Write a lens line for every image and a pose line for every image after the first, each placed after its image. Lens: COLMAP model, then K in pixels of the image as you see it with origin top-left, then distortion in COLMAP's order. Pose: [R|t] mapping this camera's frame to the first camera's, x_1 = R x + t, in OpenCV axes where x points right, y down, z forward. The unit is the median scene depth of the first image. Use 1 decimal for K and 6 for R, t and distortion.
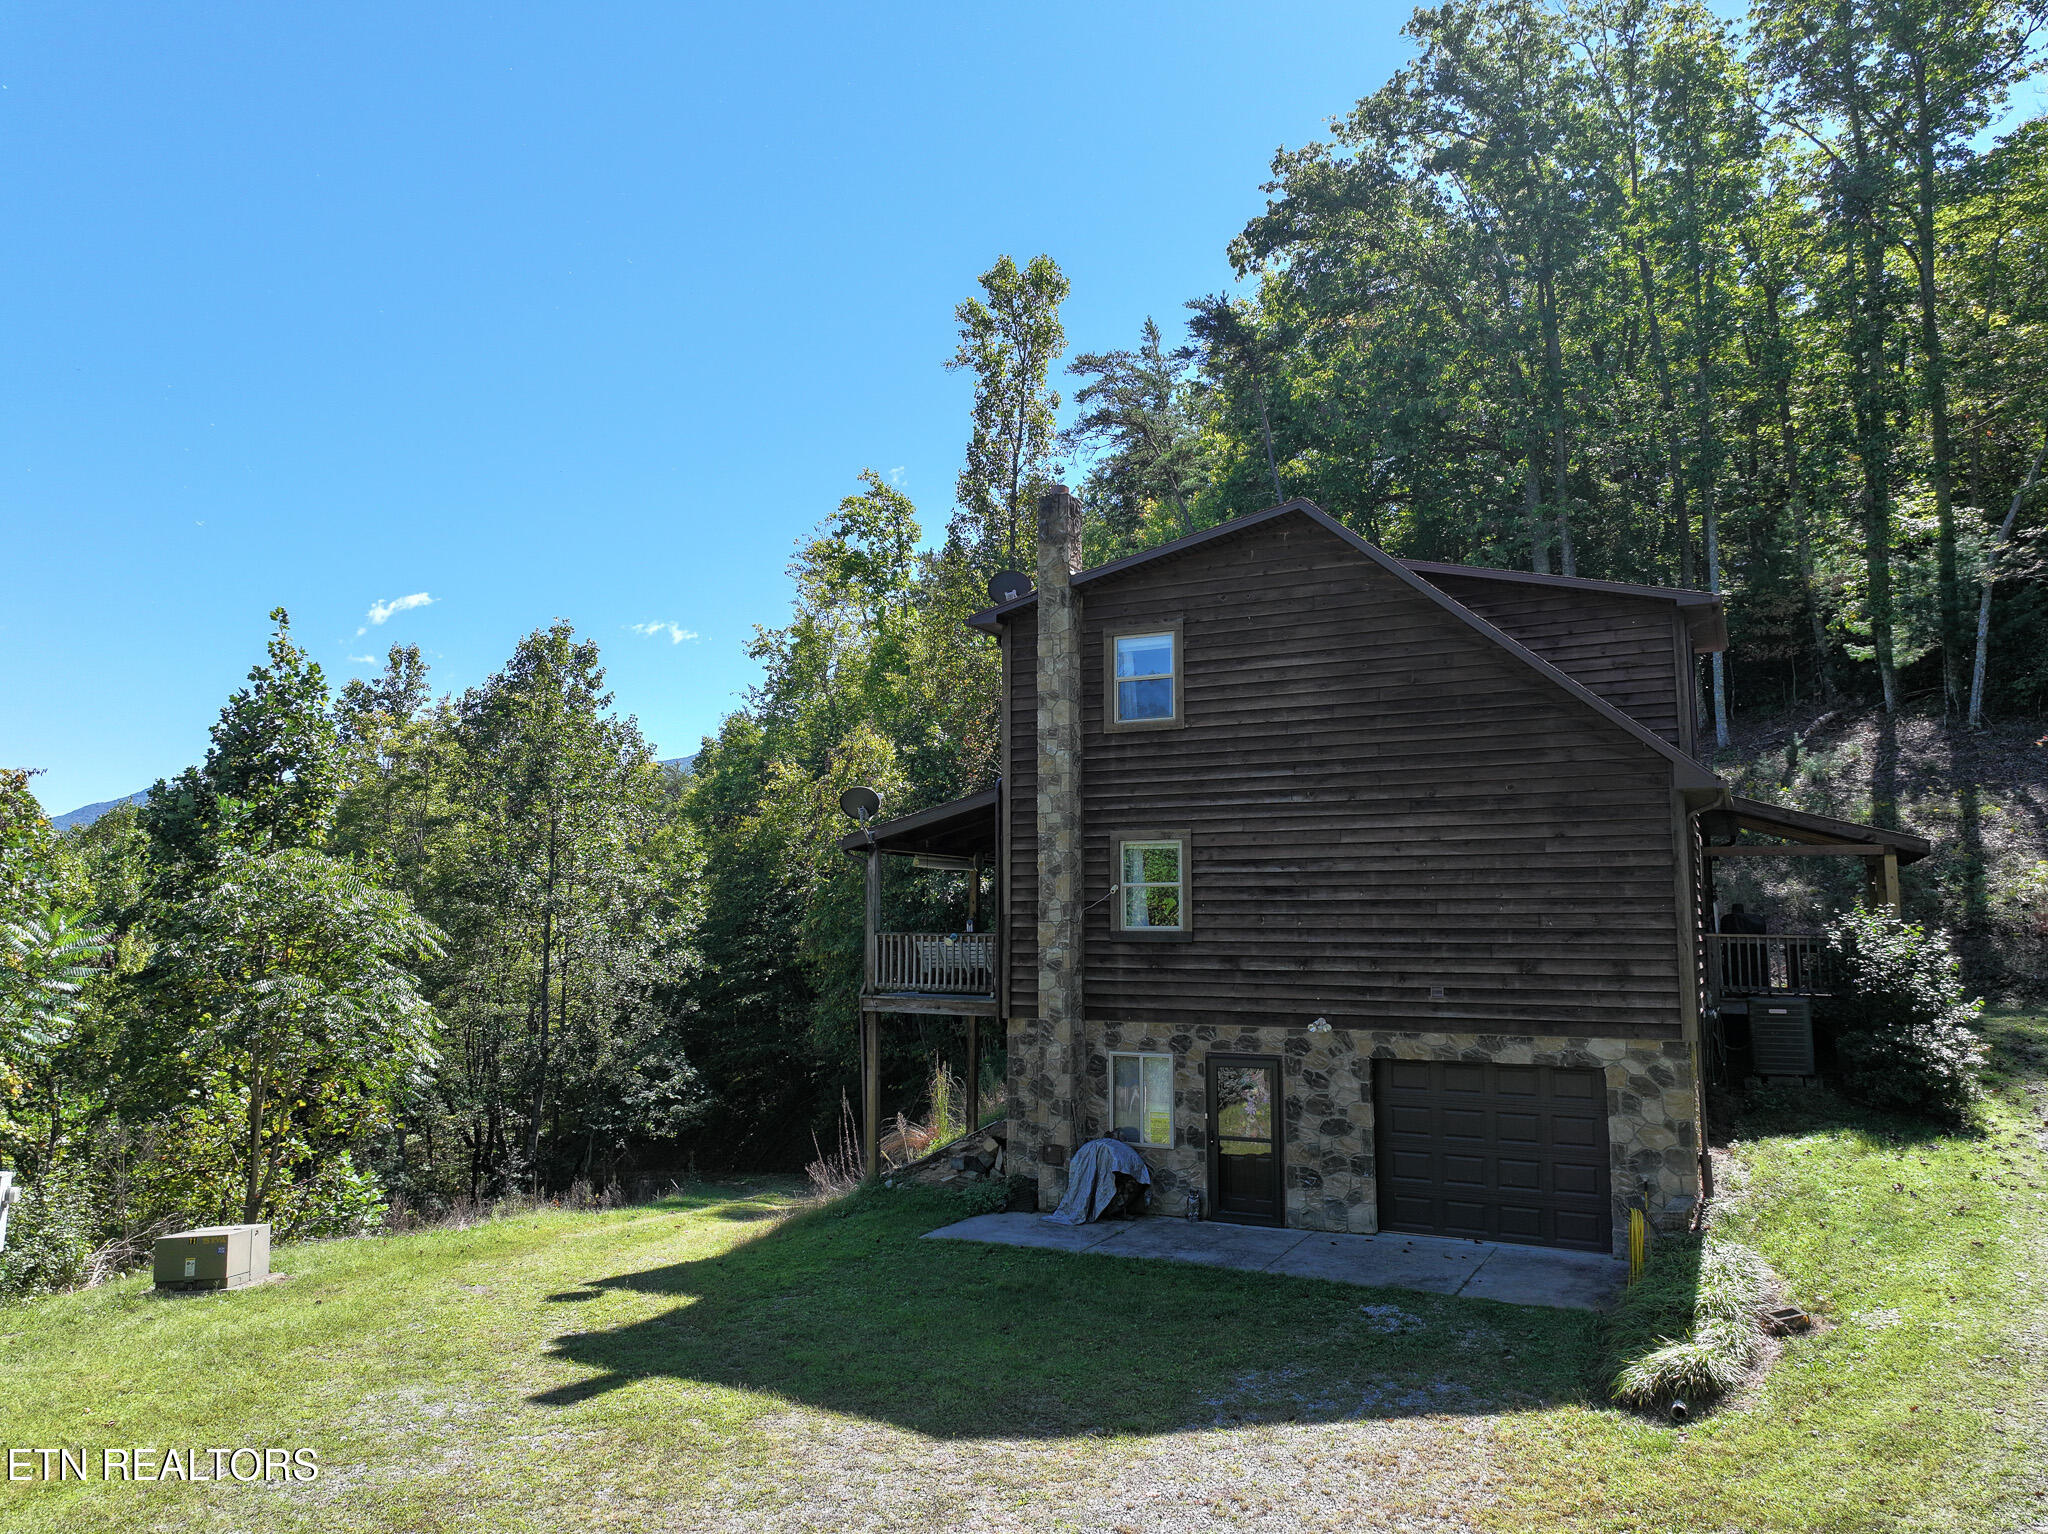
lens RADIAL K [[1433.2, 0, 1030.2], [0, 1433.2, 766.6], [0, 0, 1]] dist [0.007704, -0.004601]
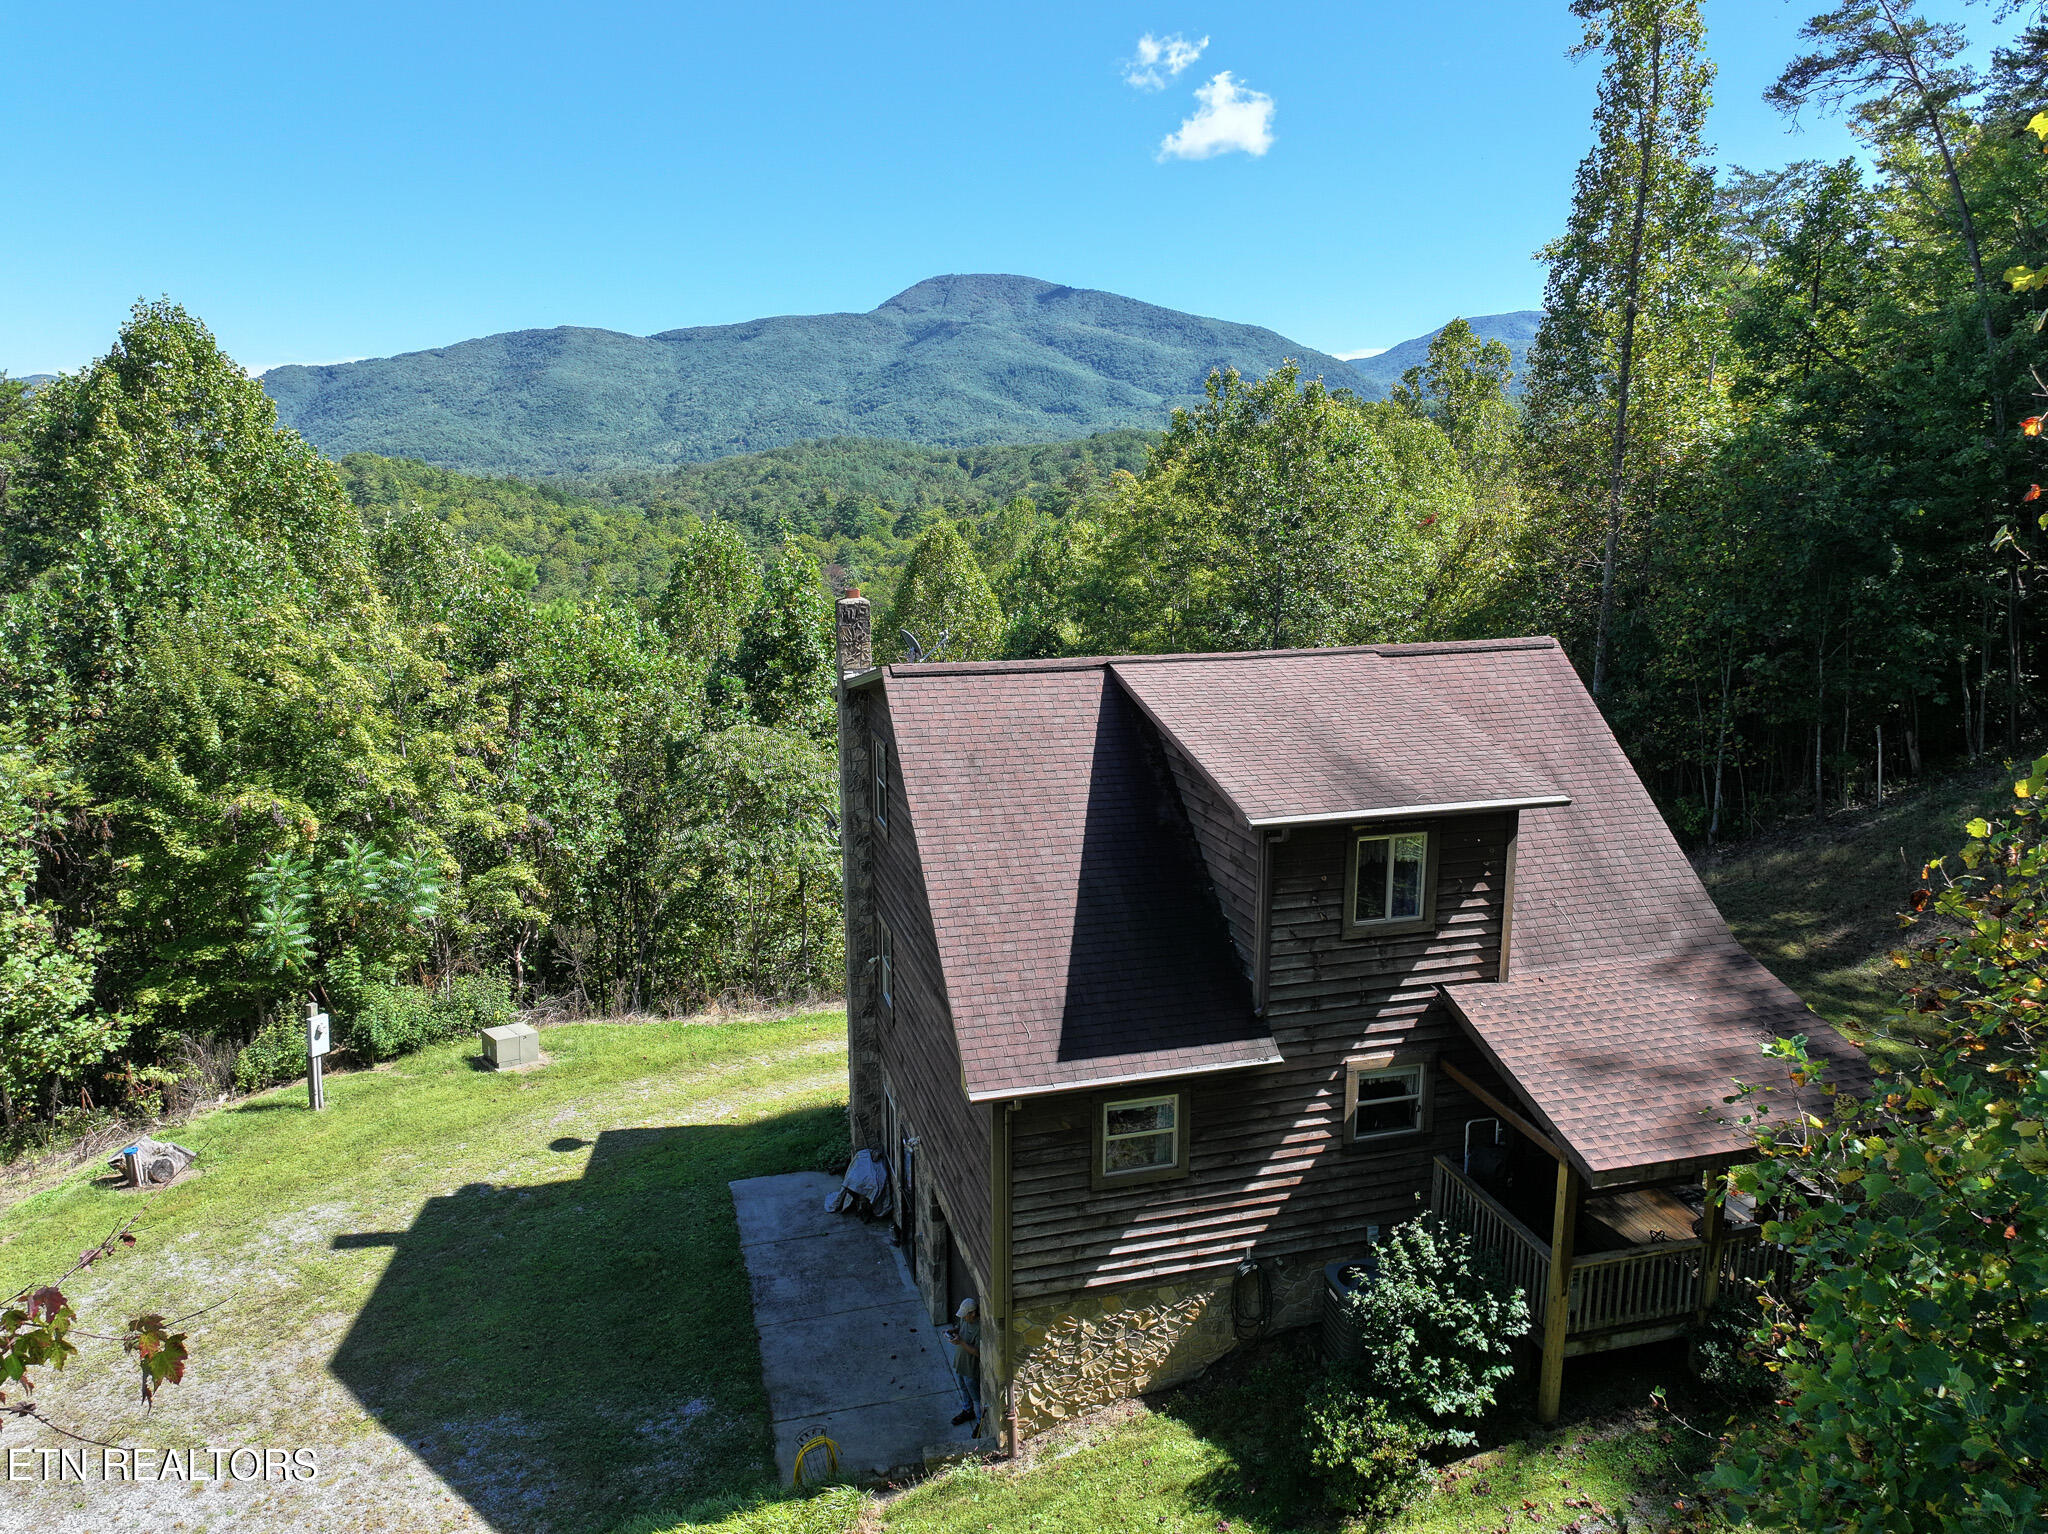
lens RADIAL K [[1433.2, 0, 1030.2], [0, 1433.2, 766.6], [0, 0, 1]] dist [0.007704, -0.004601]
pose [[0.677041, 0.156829, -0.719041, 1.008613], [0.082900, 0.954560, 0.286256, -0.406813], [0.731261, -0.253415, 0.633275, 0.427932]]
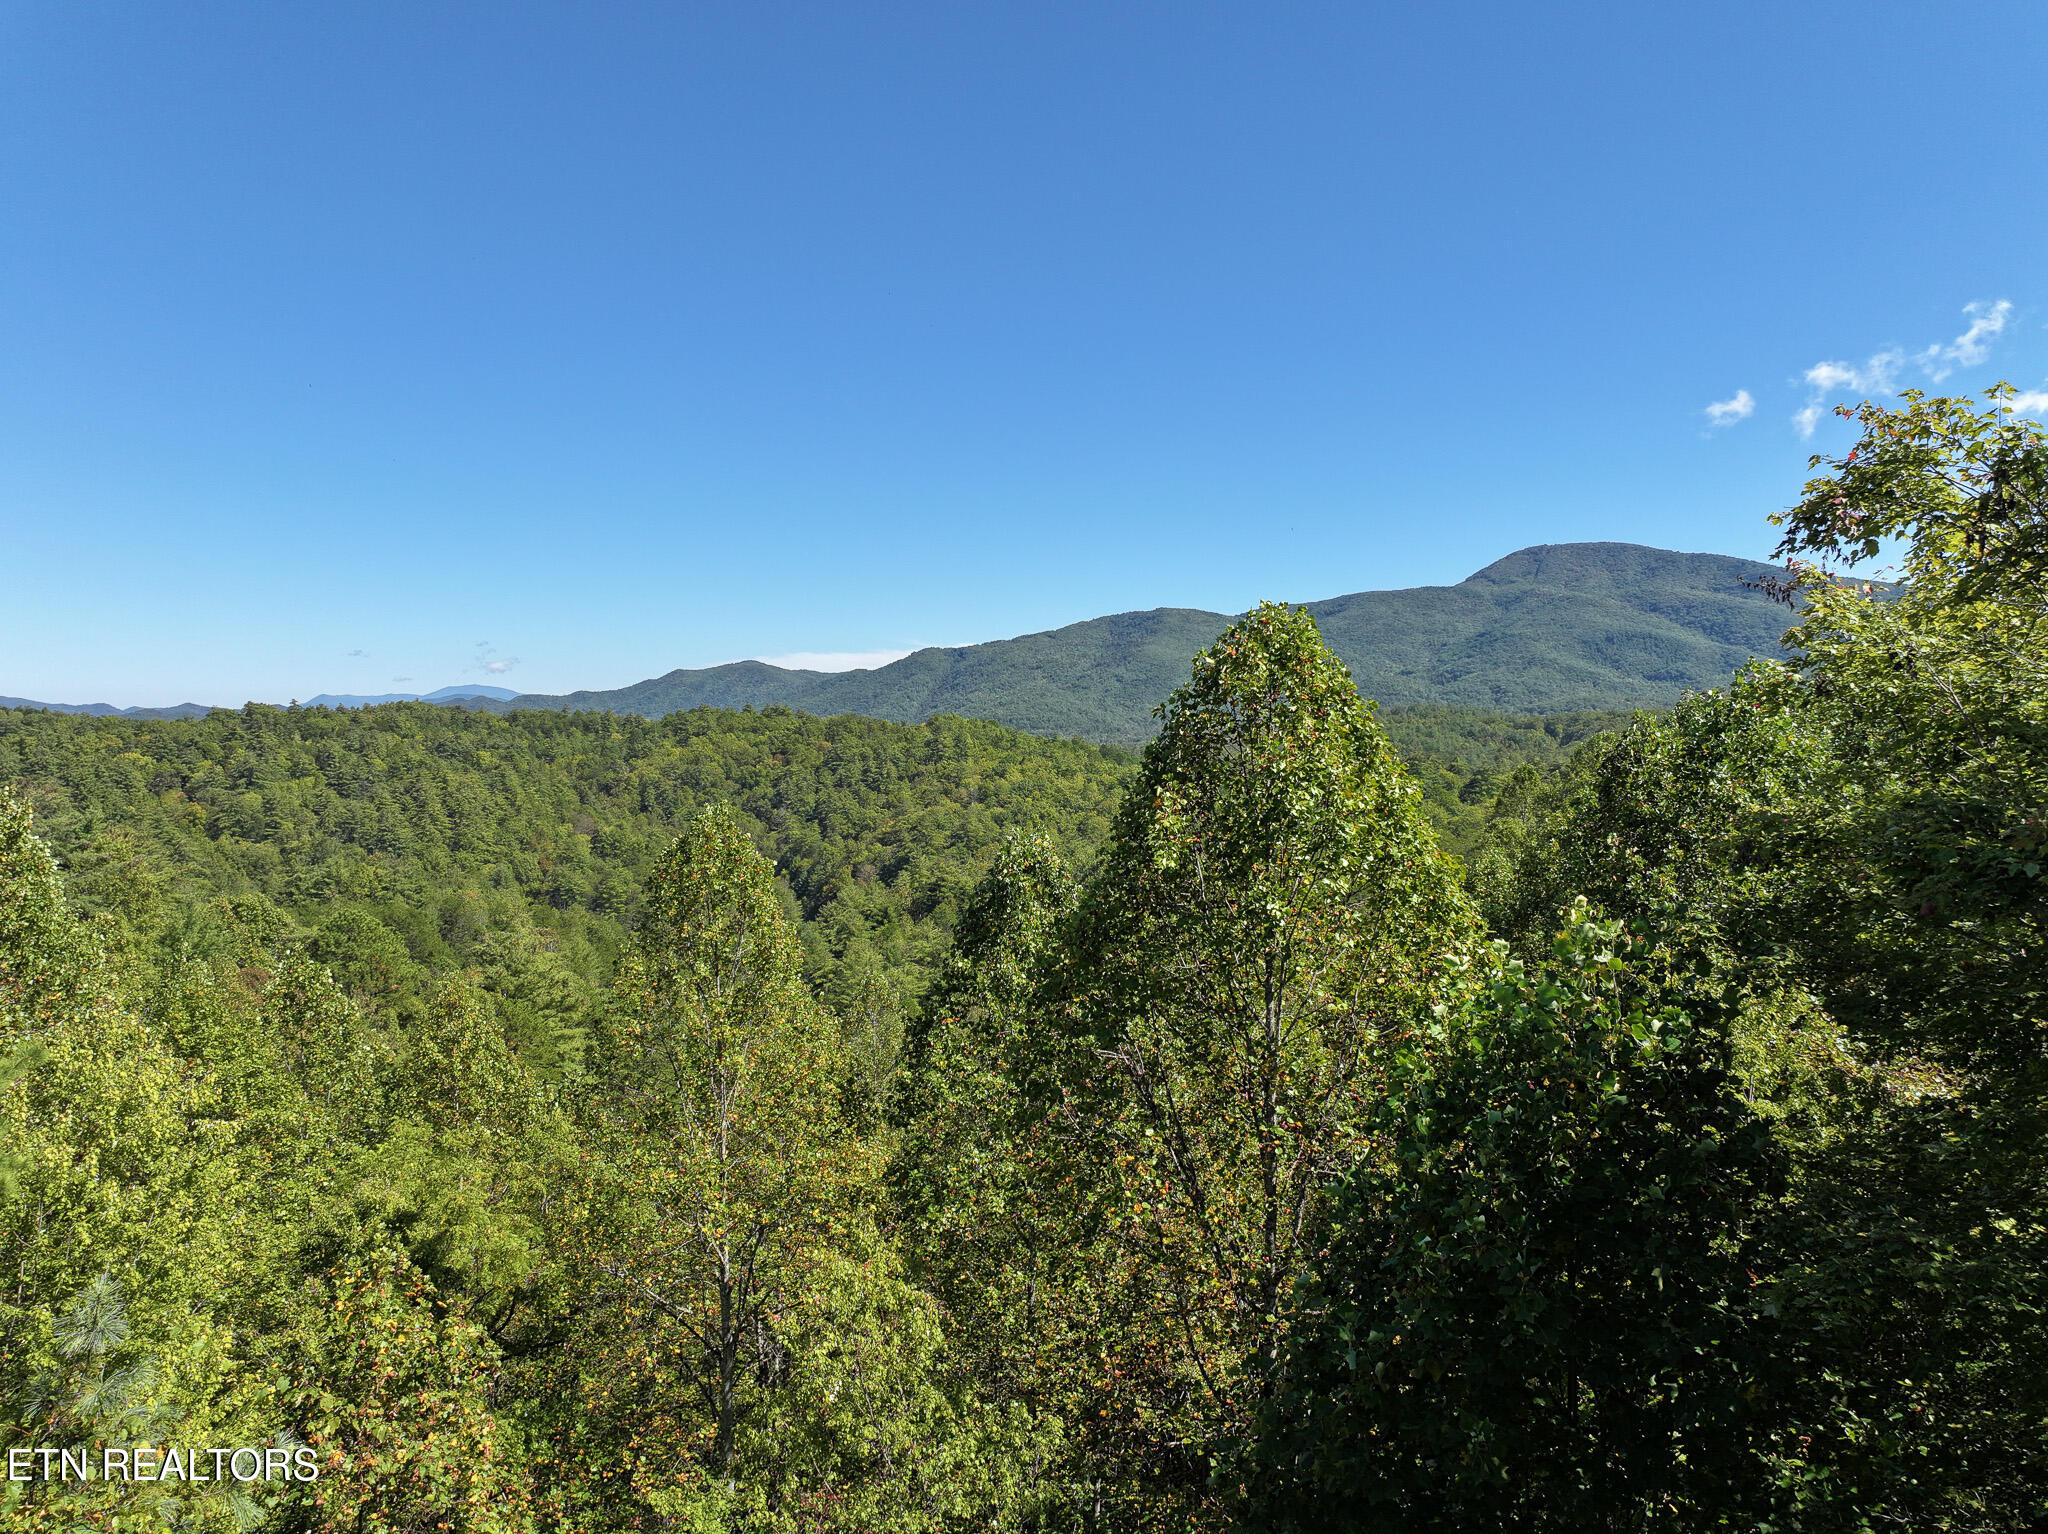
lens RADIAL K [[1433.2, 0, 1030.2], [0, 1433.2, 766.6], [0, 0, 1]] dist [0.007704, -0.004601]
pose [[0.341201, 0.028168, -0.939568, -1.018090], [0.104305, 0.992244, 0.067625, 0.078052], [0.934185, -0.121075, 0.335617, 2.283179]]
